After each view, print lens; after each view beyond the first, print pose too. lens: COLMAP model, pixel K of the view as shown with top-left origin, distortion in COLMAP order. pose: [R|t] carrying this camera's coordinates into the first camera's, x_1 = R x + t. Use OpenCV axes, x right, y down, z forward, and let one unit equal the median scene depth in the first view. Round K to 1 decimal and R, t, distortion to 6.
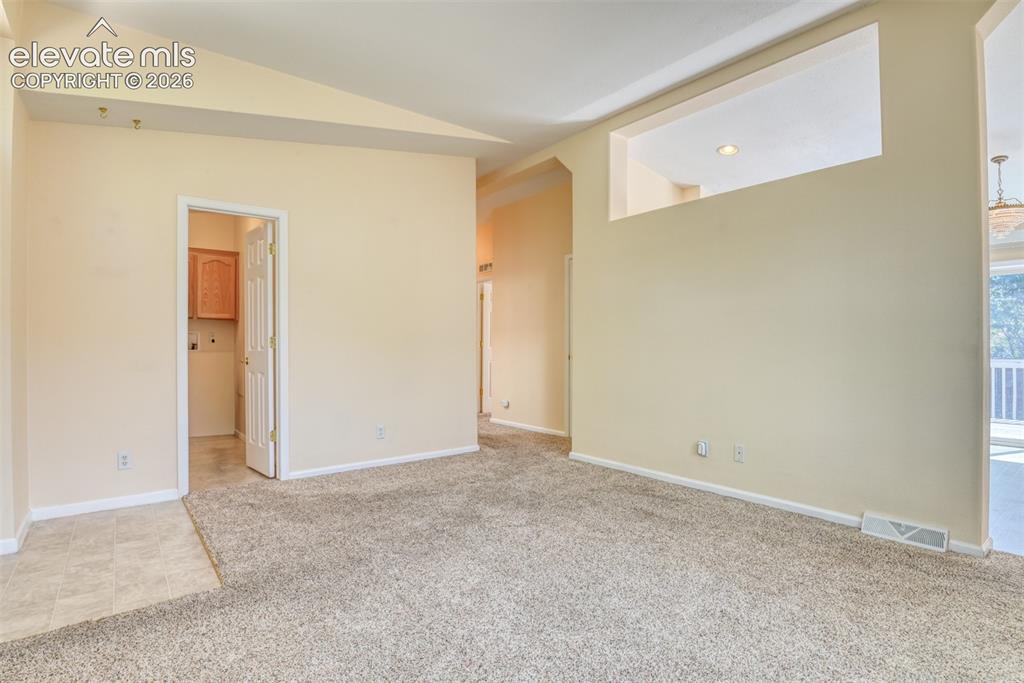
lens RADIAL K [[504.2, 0, 519.4], [0, 504.2, 343.2], [0, 0, 1]] dist [-0.023218, -0.001949]
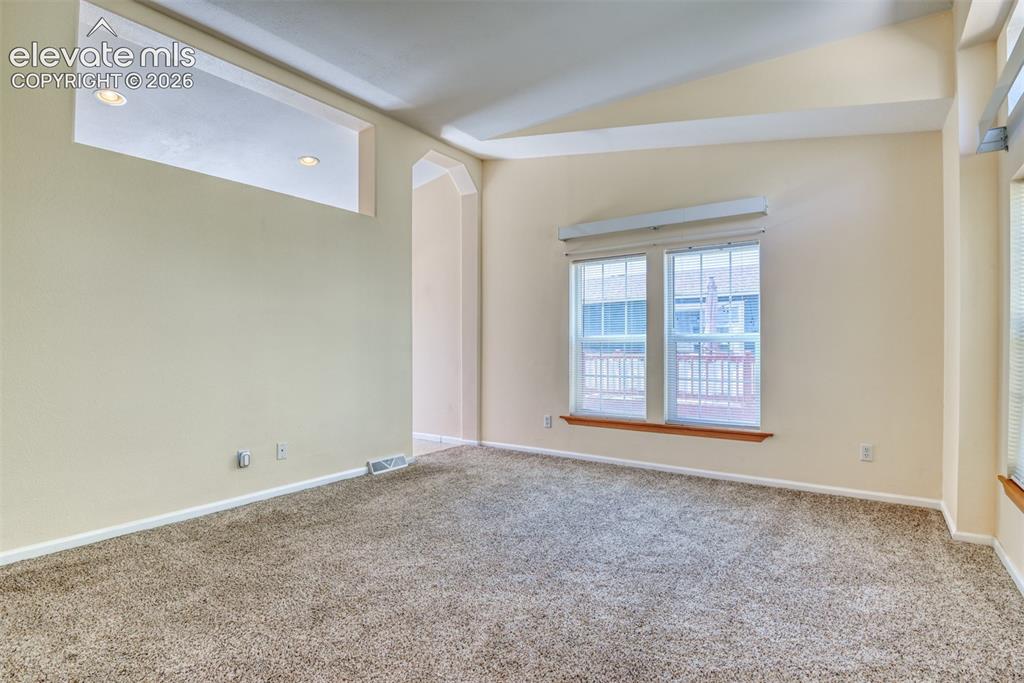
lens RADIAL K [[504.2, 0, 519.4], [0, 504.2, 343.2], [0, 0, 1]] dist [-0.023218, -0.001949]
pose [[-0.267925, -0.000102, 0.963440, -0.593139], [-0.001324, 0.999999, -0.000262, -0.001284], [-0.963439, -0.001346, -0.267925, 0.700681]]
